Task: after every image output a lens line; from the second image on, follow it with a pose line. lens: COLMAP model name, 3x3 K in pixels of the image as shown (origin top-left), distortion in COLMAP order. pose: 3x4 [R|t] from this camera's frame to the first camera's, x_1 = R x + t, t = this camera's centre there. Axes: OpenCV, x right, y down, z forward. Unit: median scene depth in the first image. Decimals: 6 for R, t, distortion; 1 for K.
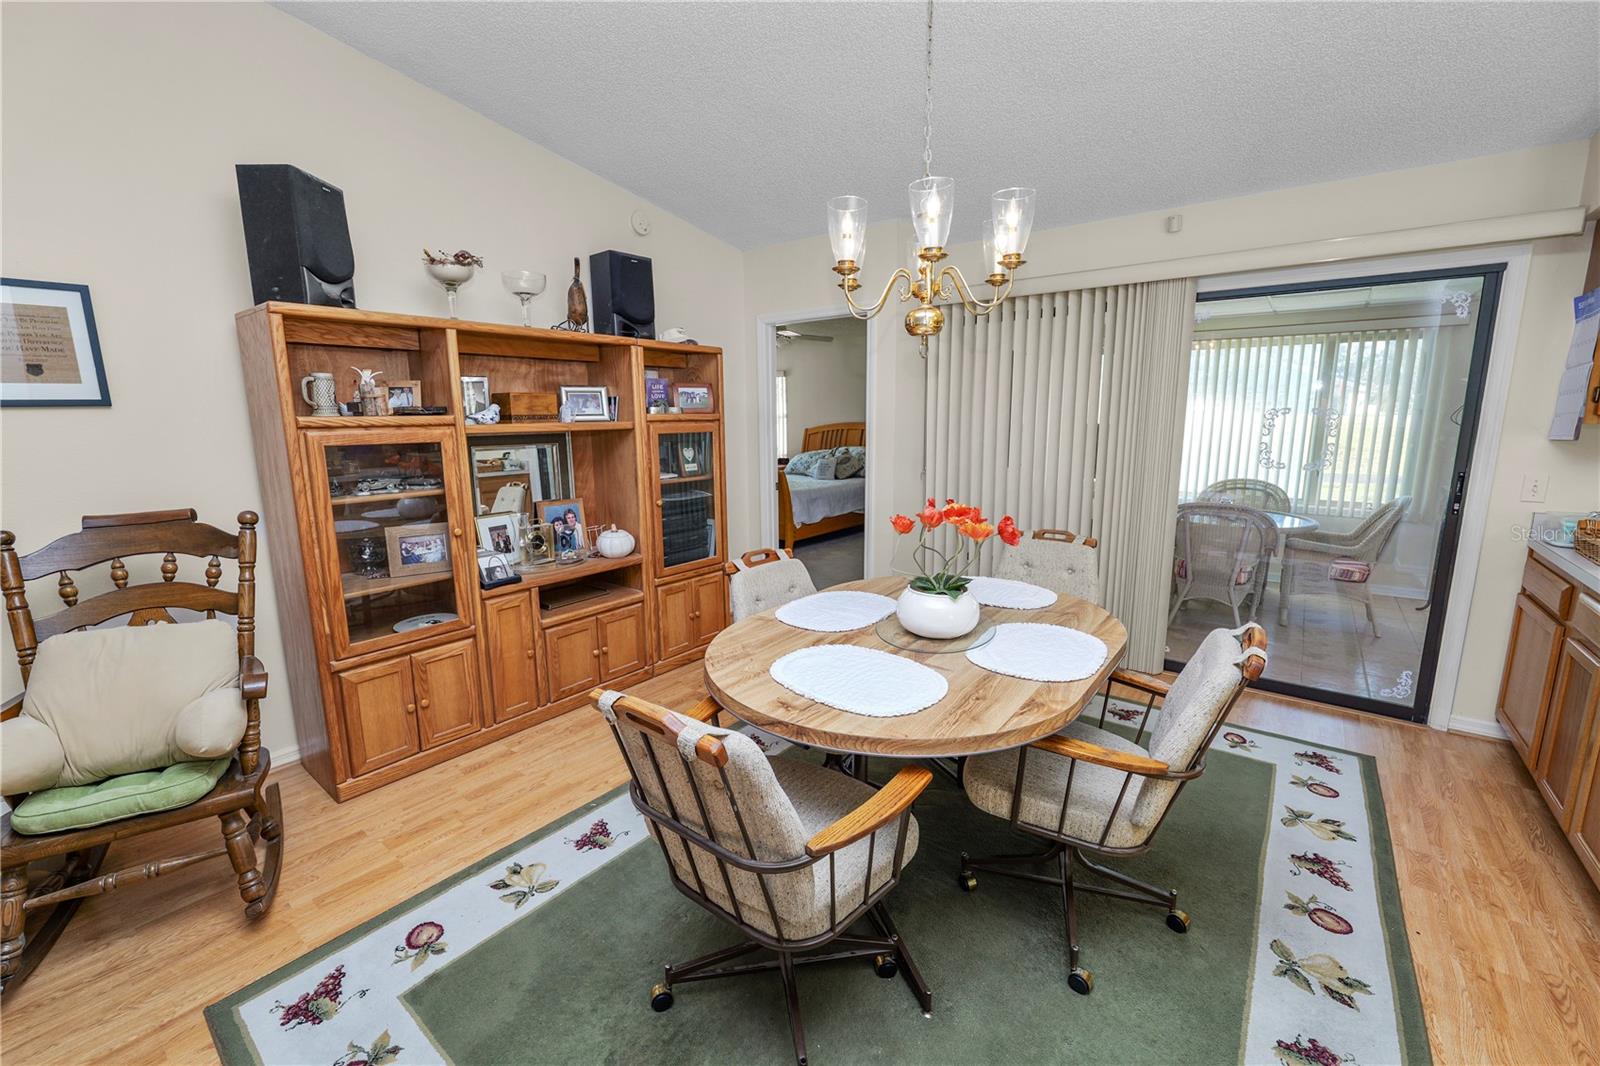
lens RADIAL K [[650.6, 0, 798.0], [0, 650.6, 531.6], [0, 0, 1]] dist [-0.014612, 0.002384]
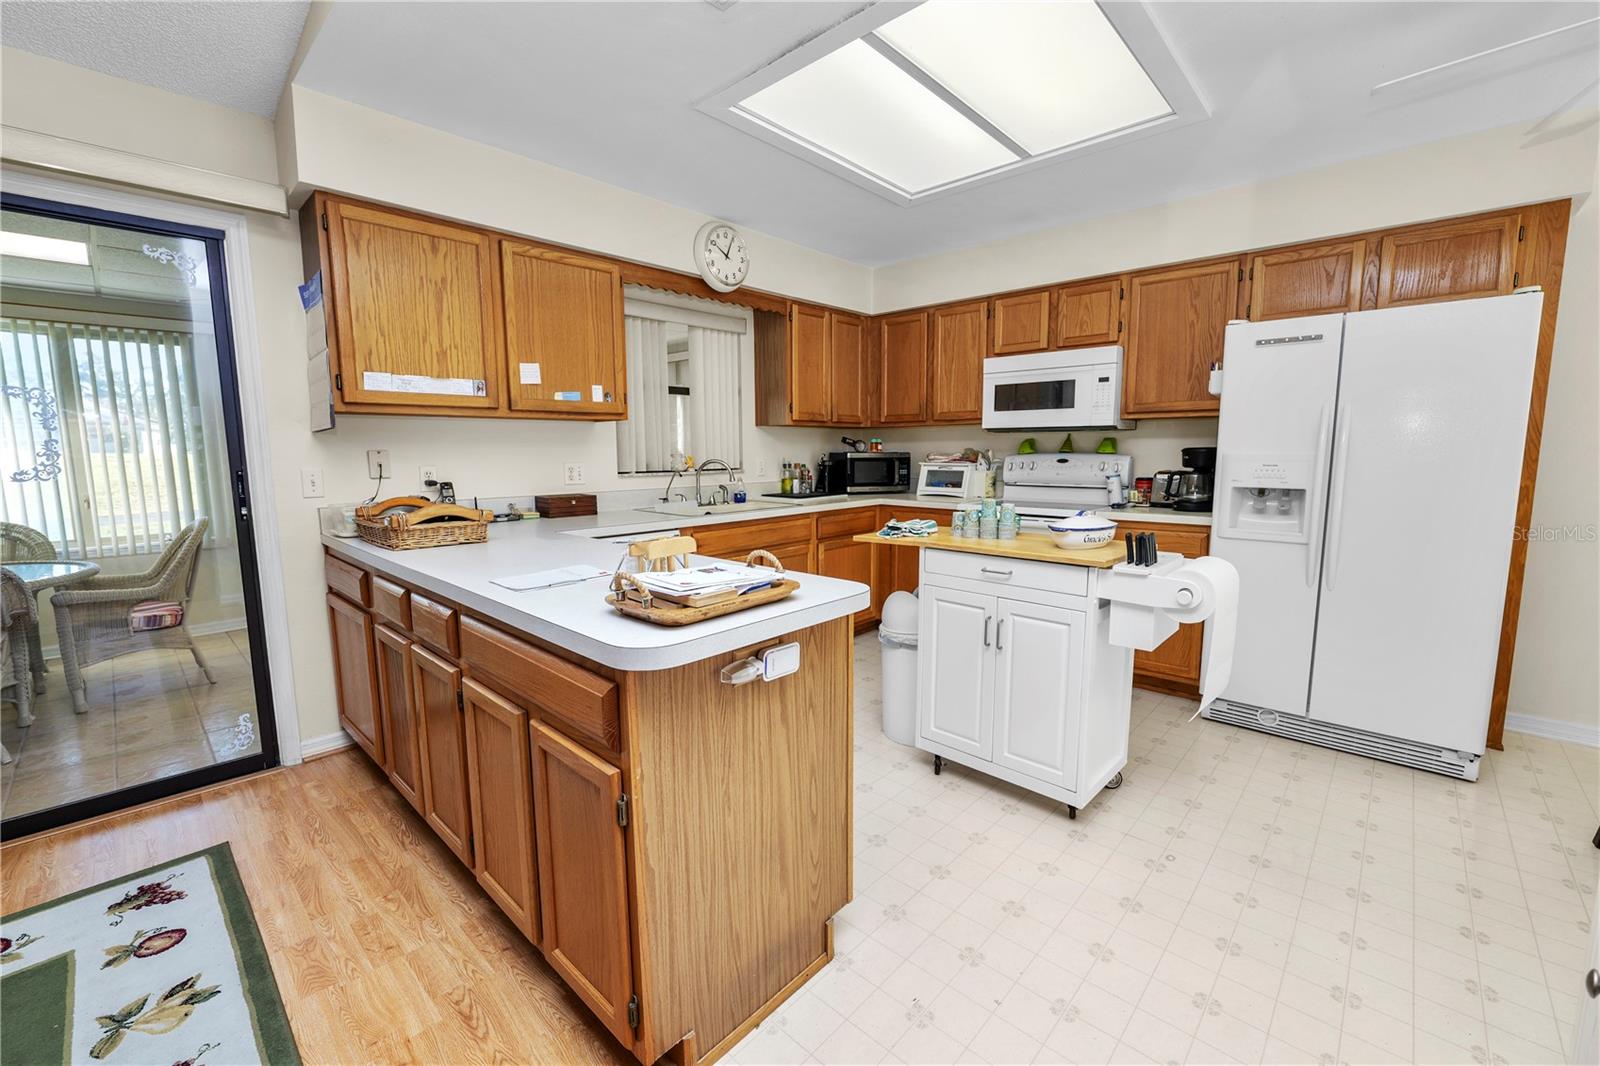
lens RADIAL K [[643.0, 0, 800.0], [0, 643.0, 533.0], [0, 0, 1]] dist [-0.013343, 0.000070]
pose [[0.080034, -0.115659, 0.990059, 0.250894], [0.178526, 0.978849, 0.099917, 0.039068], [-0.980675, 0.168755, 0.098989, 0.200916]]
